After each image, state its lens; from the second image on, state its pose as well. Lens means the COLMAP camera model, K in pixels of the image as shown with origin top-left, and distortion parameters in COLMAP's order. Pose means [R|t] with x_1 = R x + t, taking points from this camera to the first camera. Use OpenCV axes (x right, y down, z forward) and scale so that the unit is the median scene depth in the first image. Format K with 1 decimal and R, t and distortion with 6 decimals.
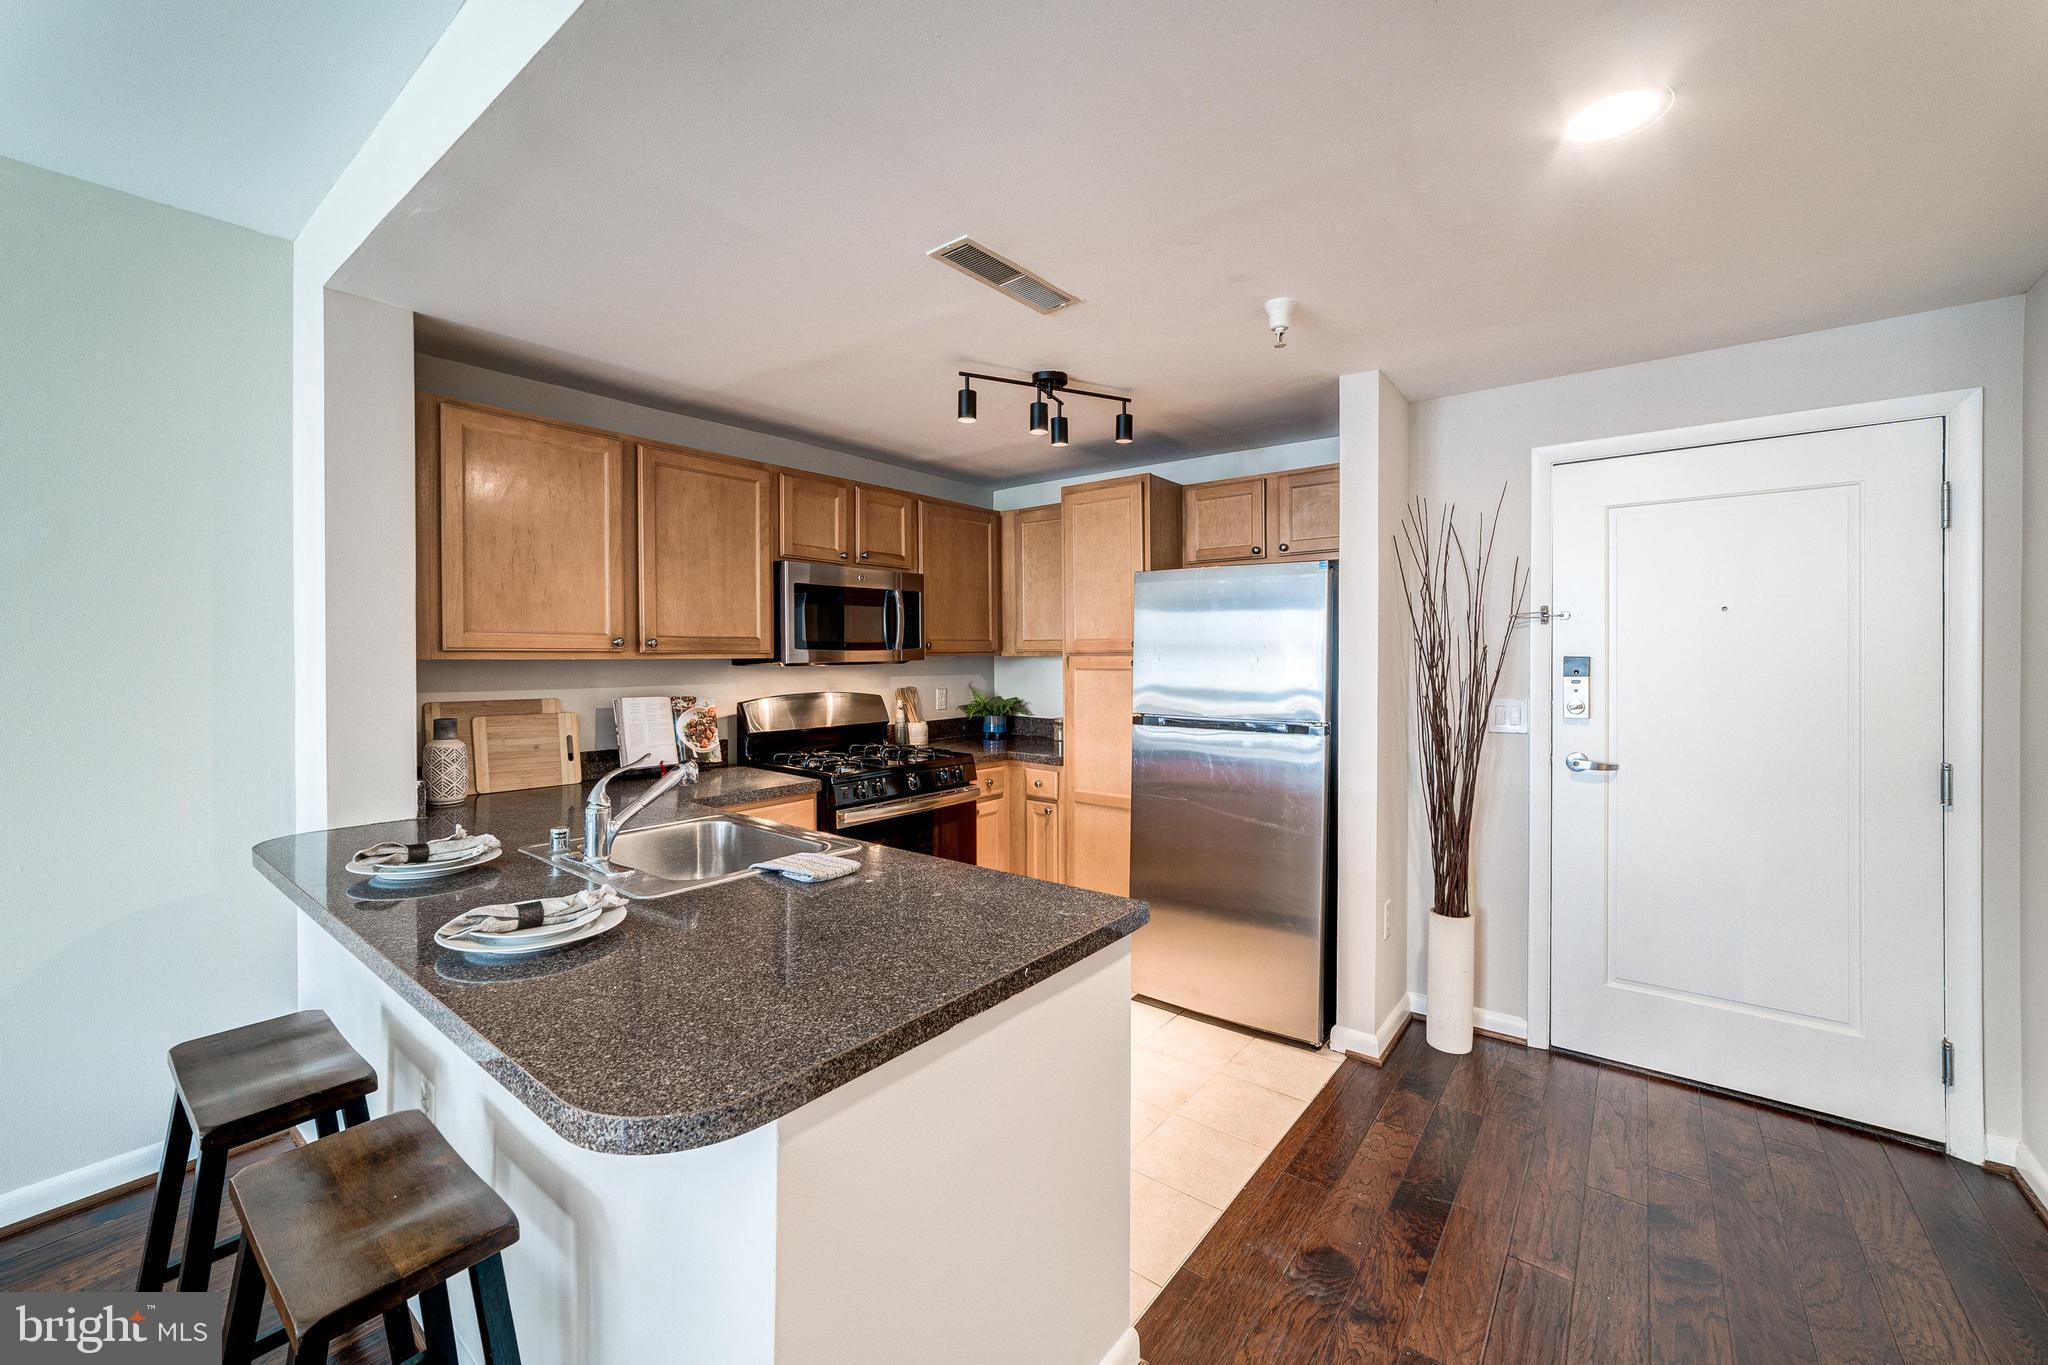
lens RADIAL K [[806.9, 0, 1035.3], [0, 806.9, 666.5], [0, 0, 1]] dist [-0.008240, 0.005092]
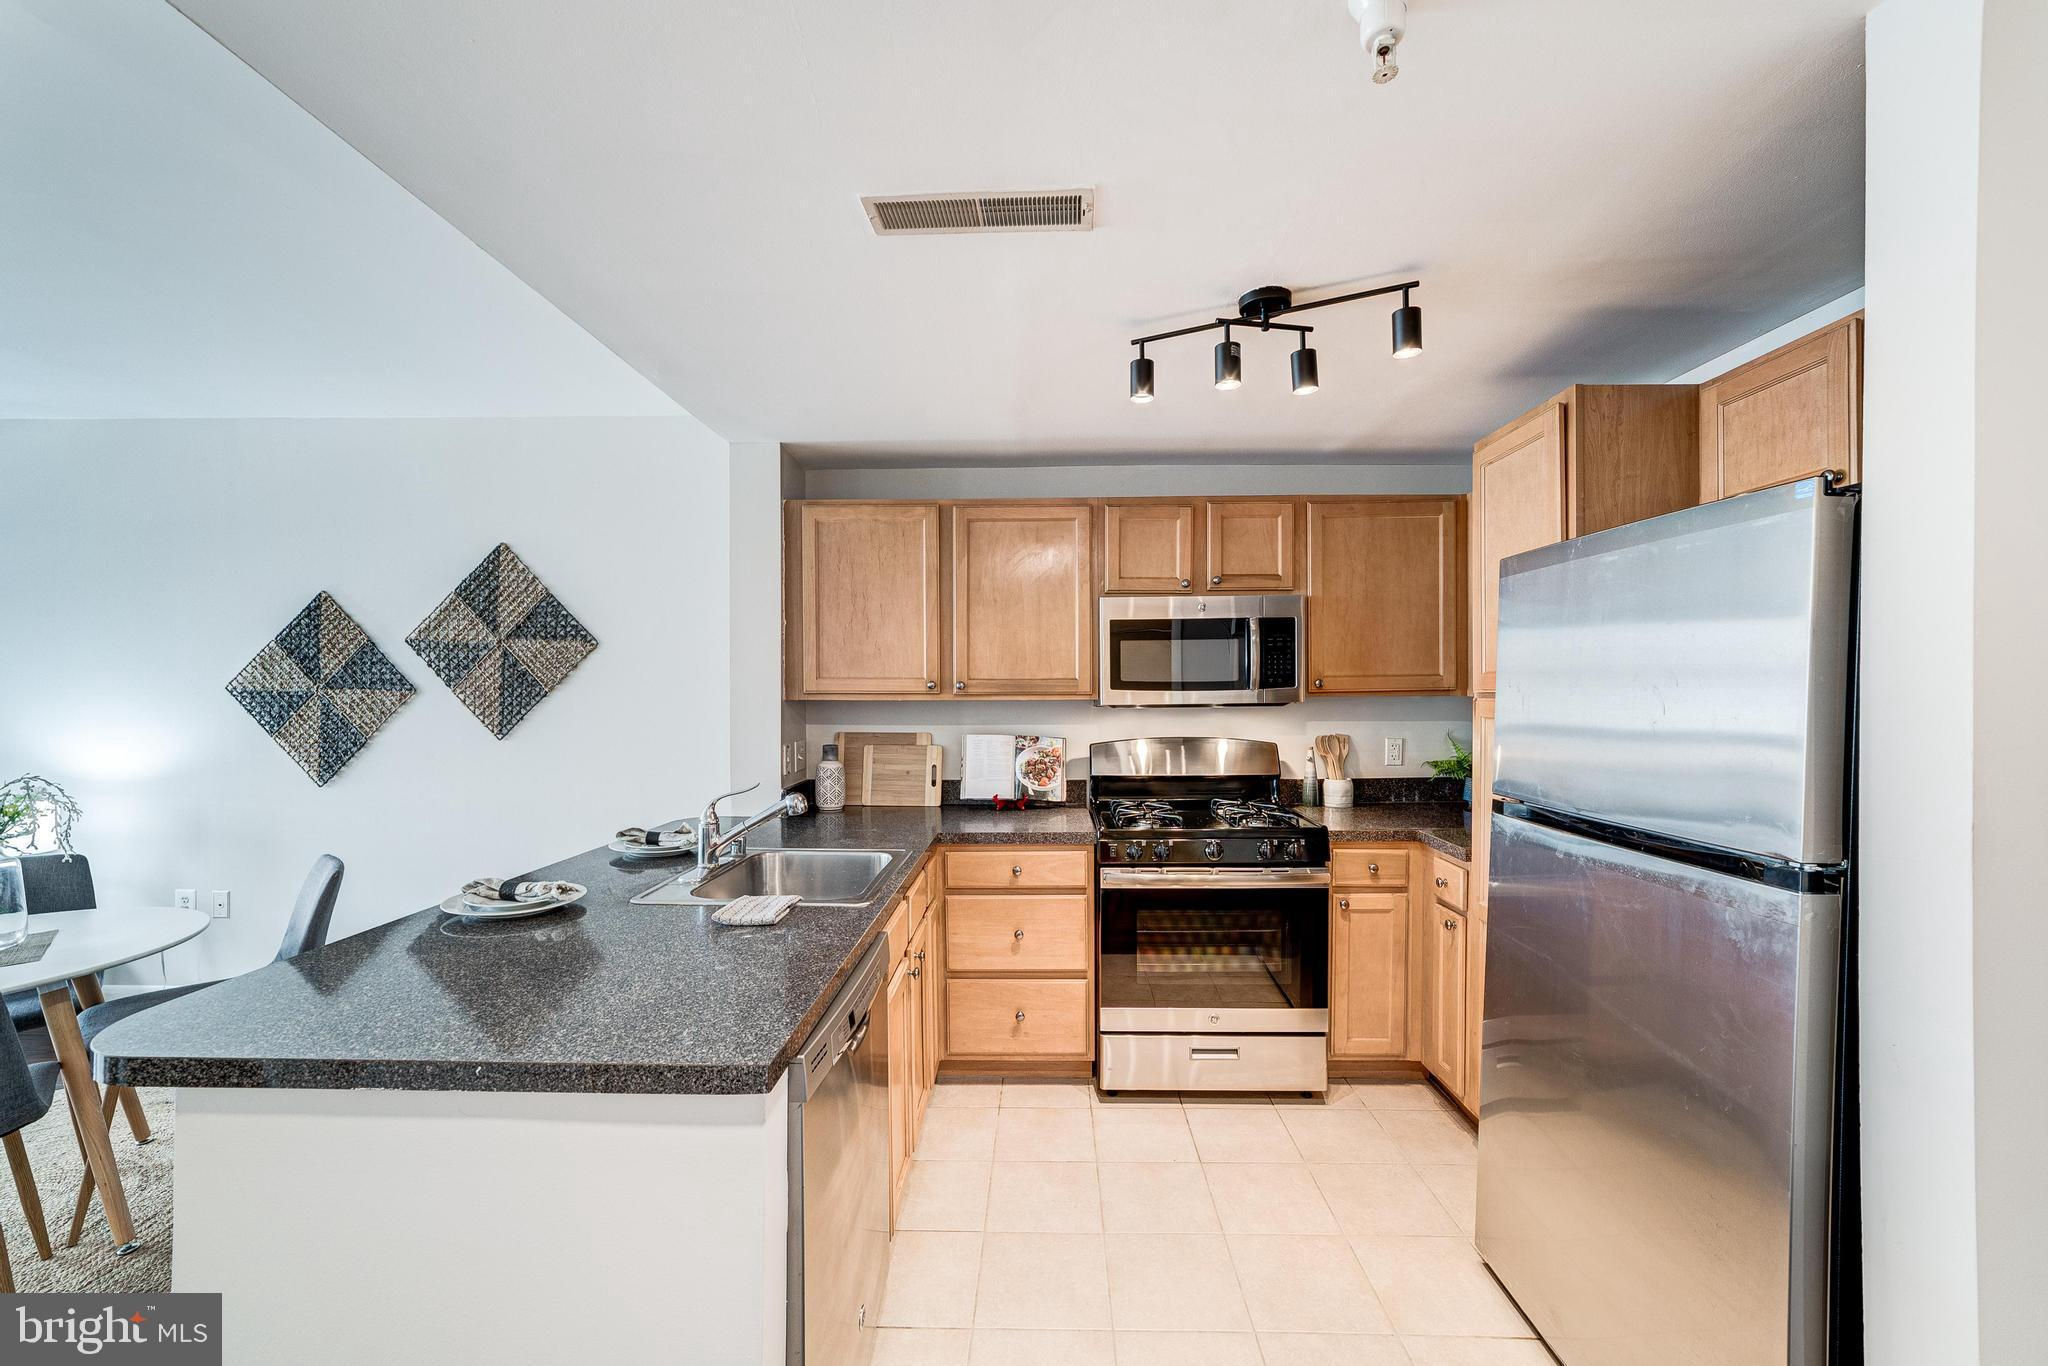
lens RADIAL K [[806.9, 0, 1017.8], [0, 806.9, 707.2], [0, 0, 1]] dist [-0.008240, 0.005092]
pose [[0.594649, 0.016700, -0.803812, 0.440447], [-0.009737, 0.999861, 0.013569, -0.015339], [0.803927, -0.000242, 0.594728, 0.403500]]
